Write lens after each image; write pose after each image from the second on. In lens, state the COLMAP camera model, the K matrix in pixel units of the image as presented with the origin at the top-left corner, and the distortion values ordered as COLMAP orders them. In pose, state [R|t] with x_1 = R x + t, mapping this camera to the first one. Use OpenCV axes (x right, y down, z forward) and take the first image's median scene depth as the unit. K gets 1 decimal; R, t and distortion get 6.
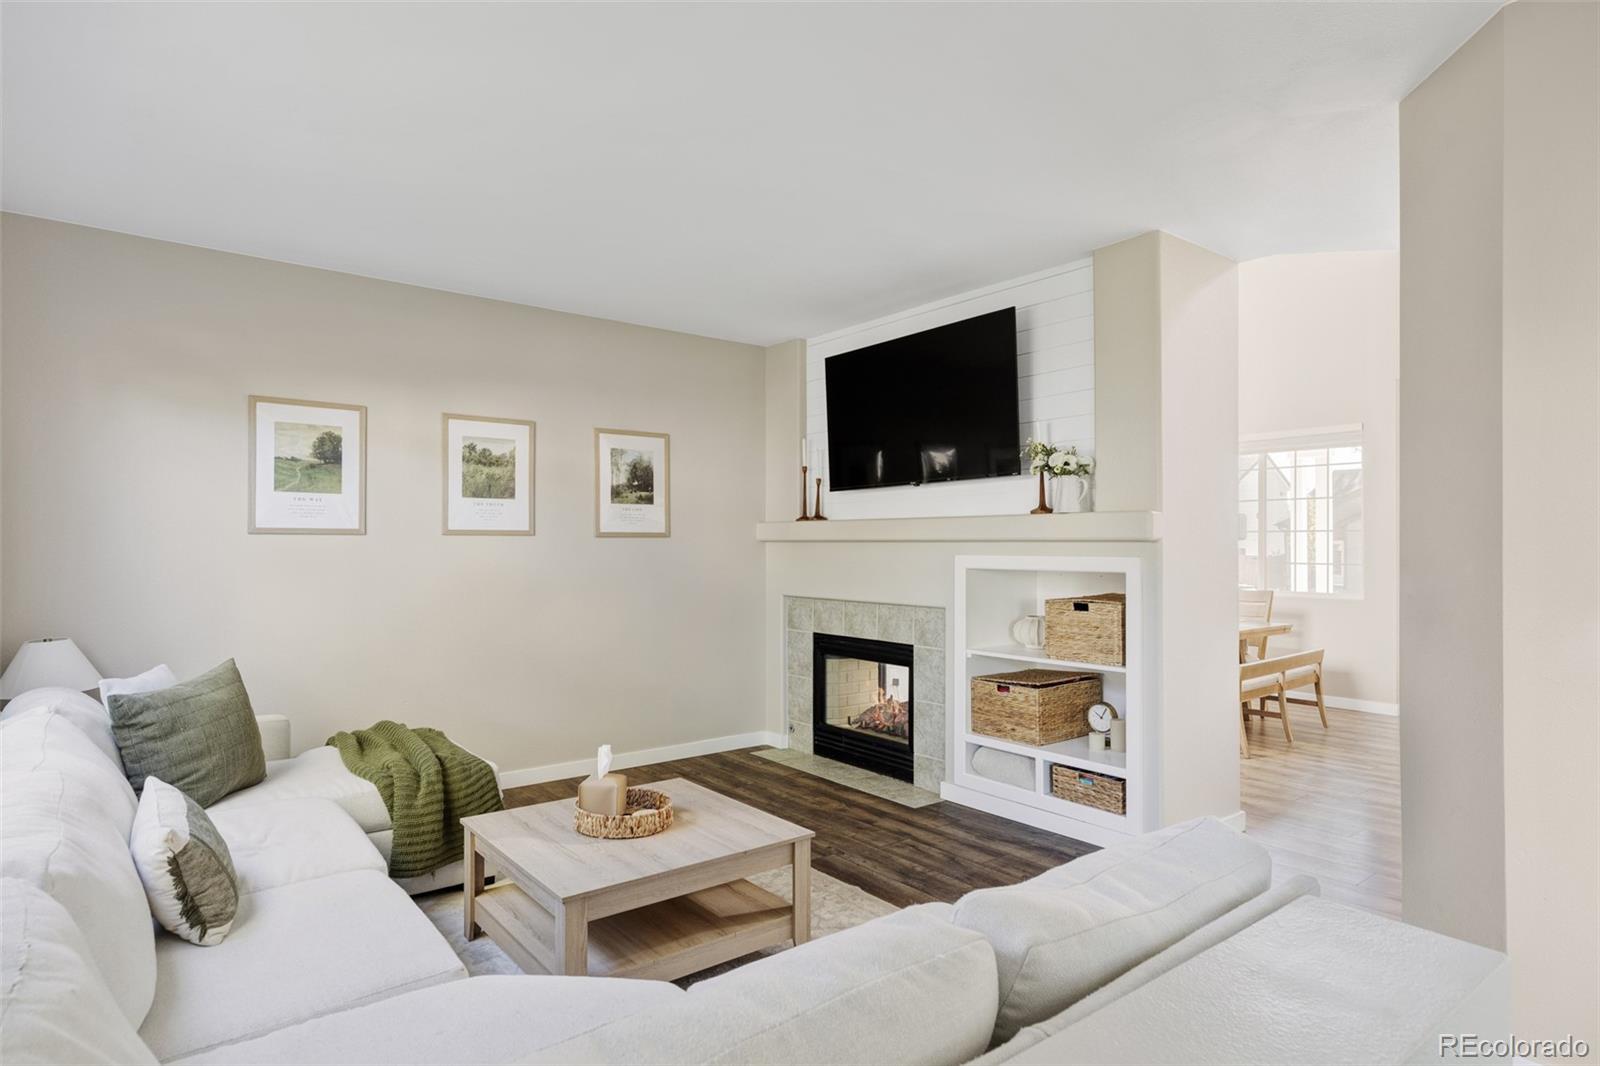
lens RADIAL K [[875.1, 0, 800.0], [0, 875.1, 533.0], [0, 0, 1]] dist [0.004475, 0.000700]
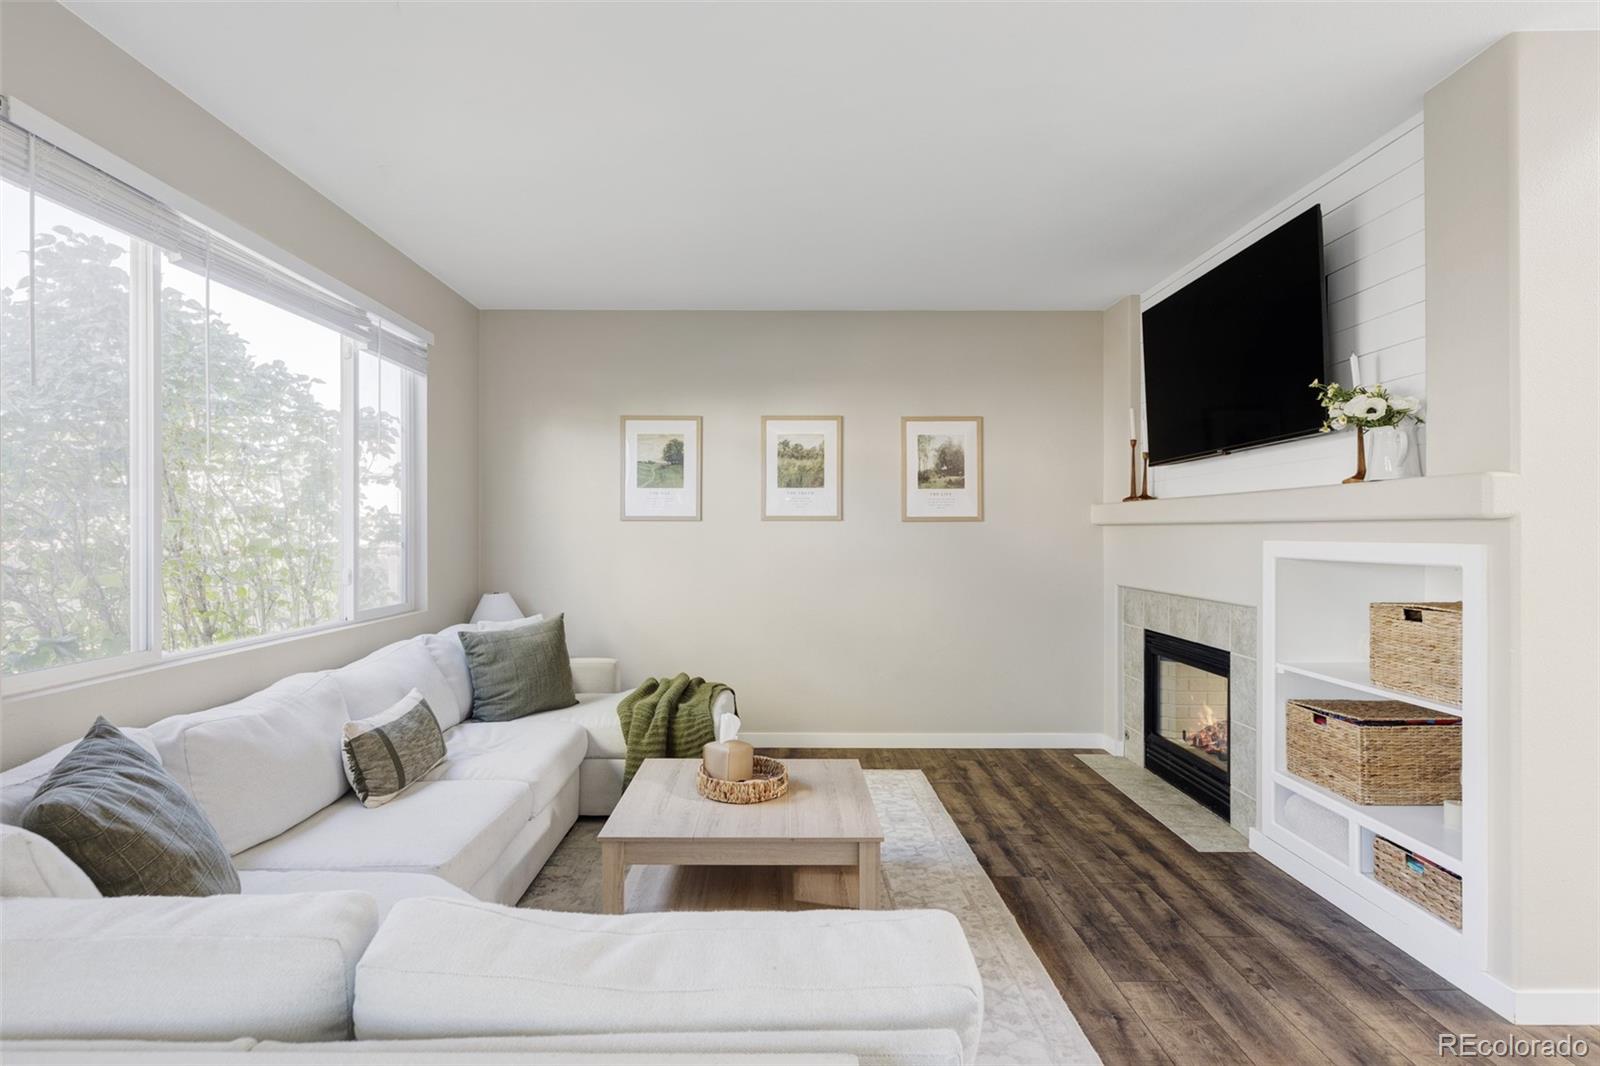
lens RADIAL K [[825.7, 0, 793.3], [0, 825.7, 527.7], [0, 0, 1]] dist [-0.000577, 0.000102]
pose [[0.786065, -0.003736, -0.618132, 0.302479], [0.008505, 0.999952, 0.004773, 0.006763], [0.618085, -0.009009, 0.786059, 0.163982]]
